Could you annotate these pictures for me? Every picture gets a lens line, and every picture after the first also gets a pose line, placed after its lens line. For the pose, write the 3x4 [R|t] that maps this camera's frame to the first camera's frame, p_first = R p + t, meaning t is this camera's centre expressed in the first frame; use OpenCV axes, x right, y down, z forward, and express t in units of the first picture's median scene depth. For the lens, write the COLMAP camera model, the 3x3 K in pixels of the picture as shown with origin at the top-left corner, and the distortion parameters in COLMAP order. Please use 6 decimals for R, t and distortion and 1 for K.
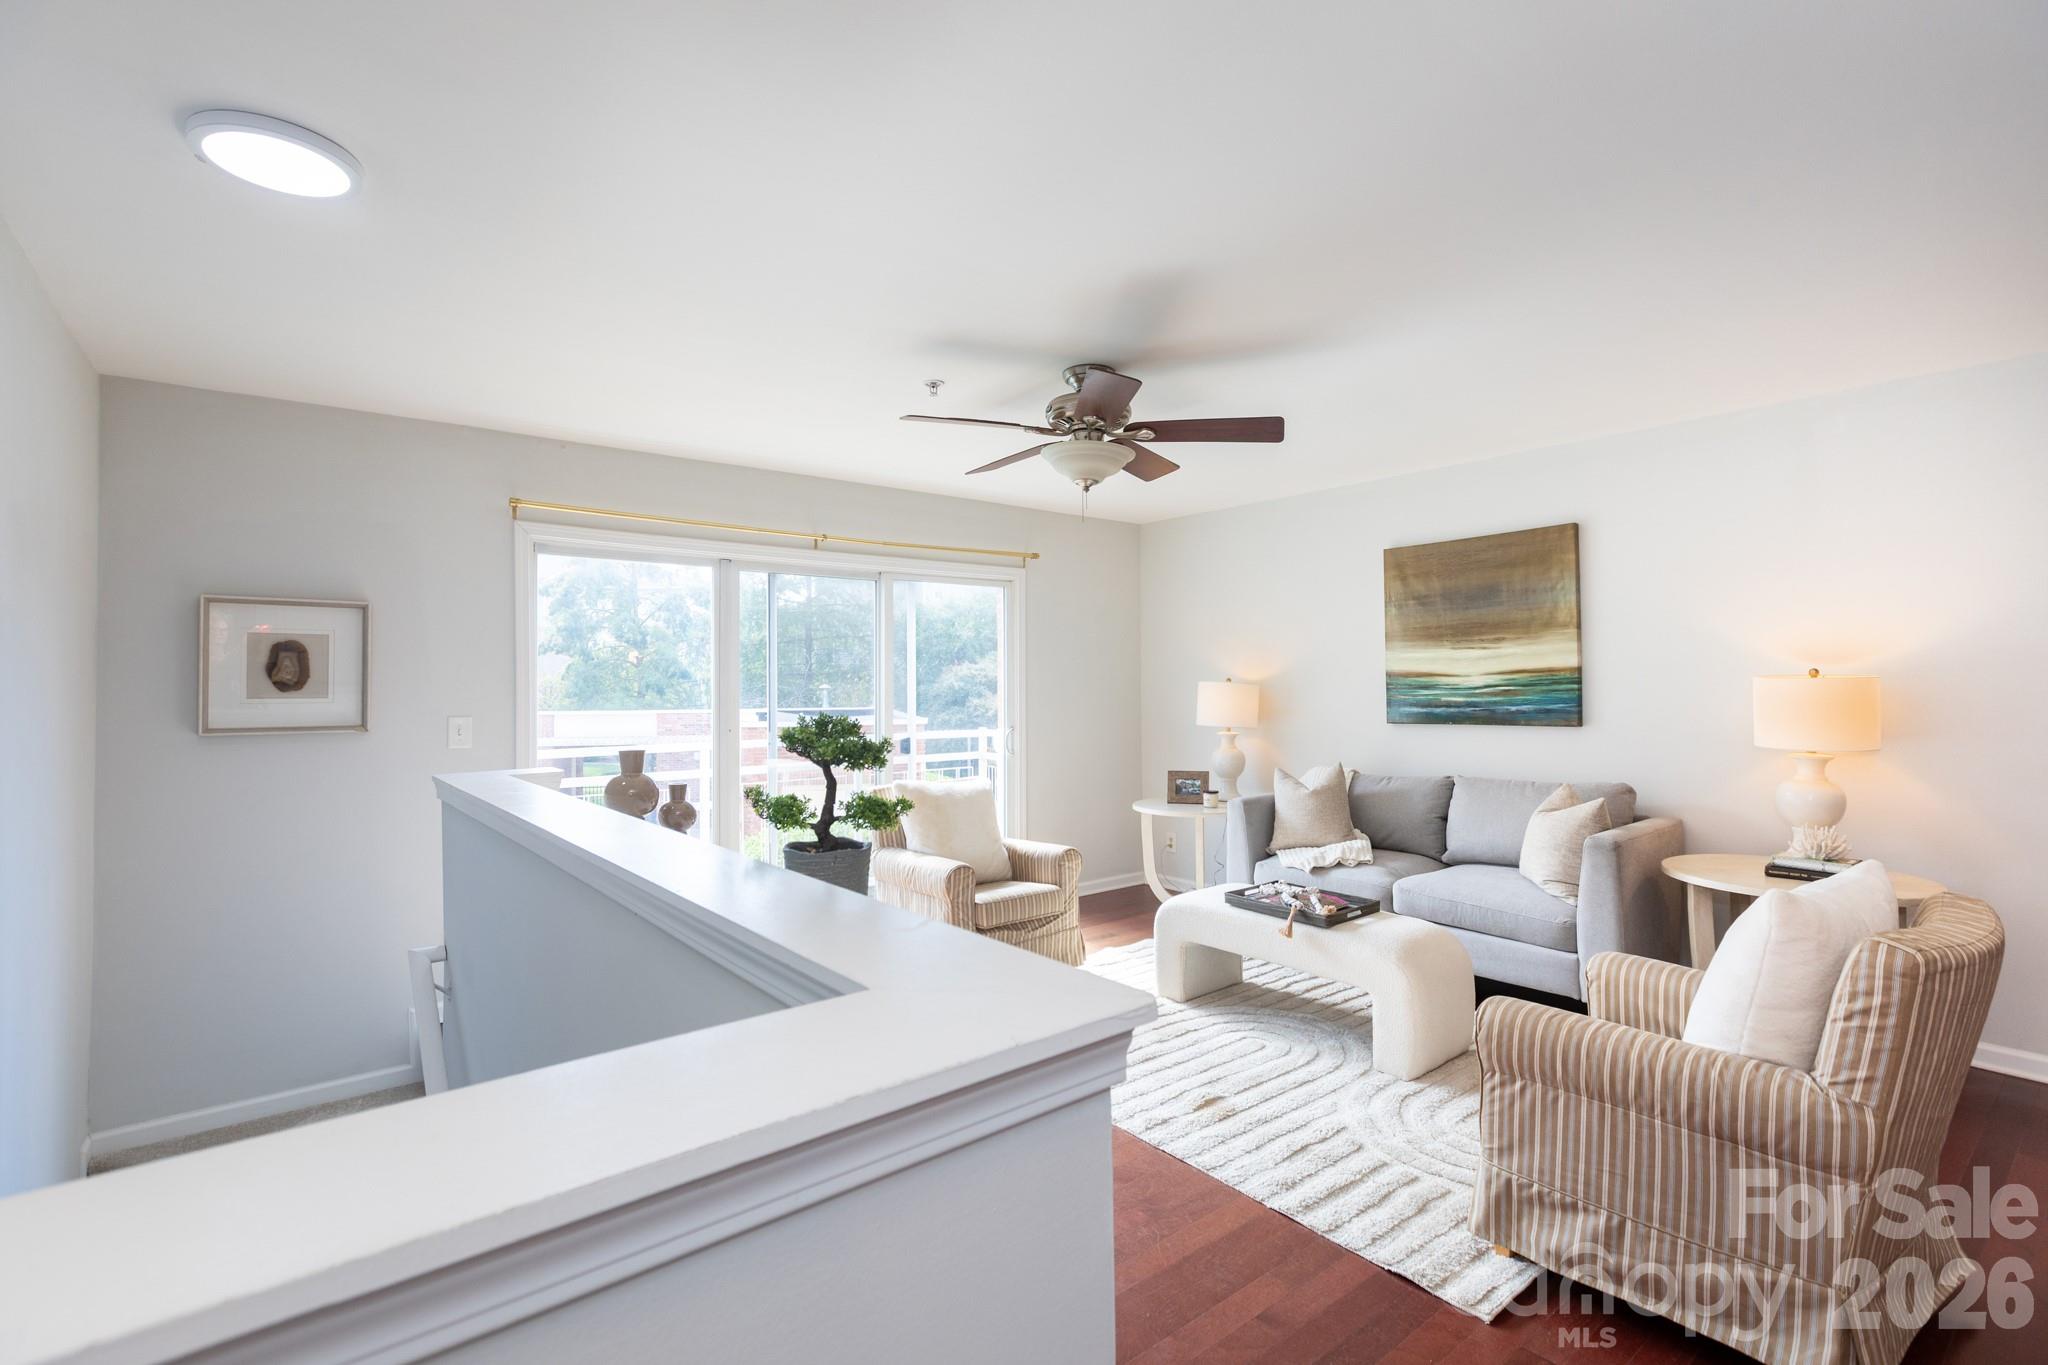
lens RADIAL K [[947.3, 0, 1001.4], [0, 947.3, 678.9], [0, 0, 1]] dist [-0.000496, -0.000191]
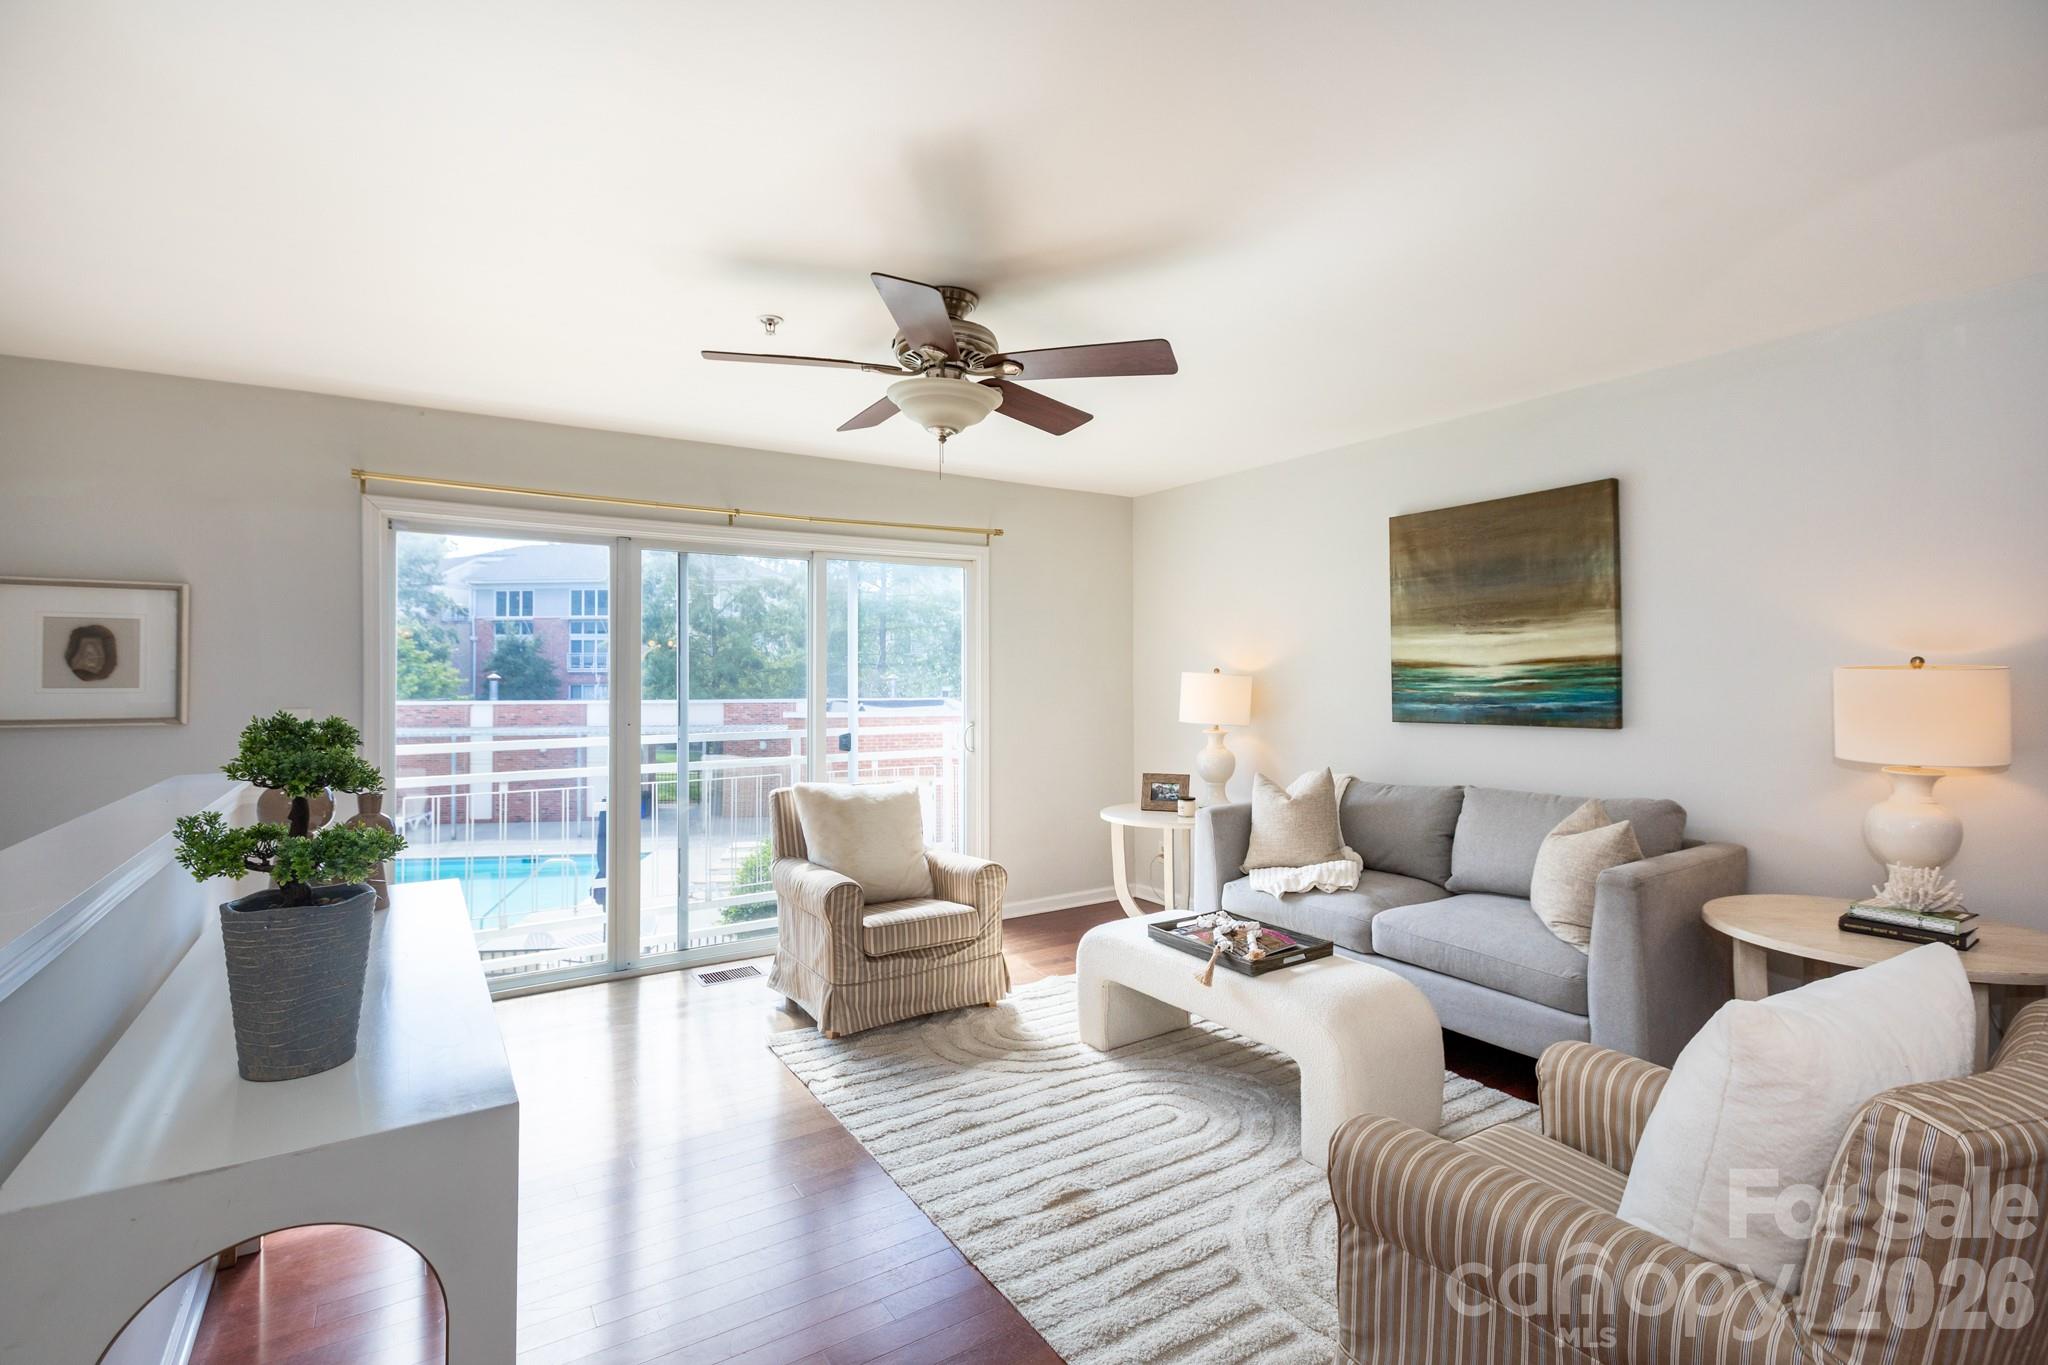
lens RADIAL K [[932.4, 0, 1017.0], [0, 932.4, 671.1], [0, 0, 1]] dist [-0.000603, -0.000737]
pose [[0.994266, 0.002230, -0.106909, 0.199886], [-0.001980, 0.999995, 0.002443, -0.000054], [0.106914, -0.002217, 0.994266, 0.162917]]
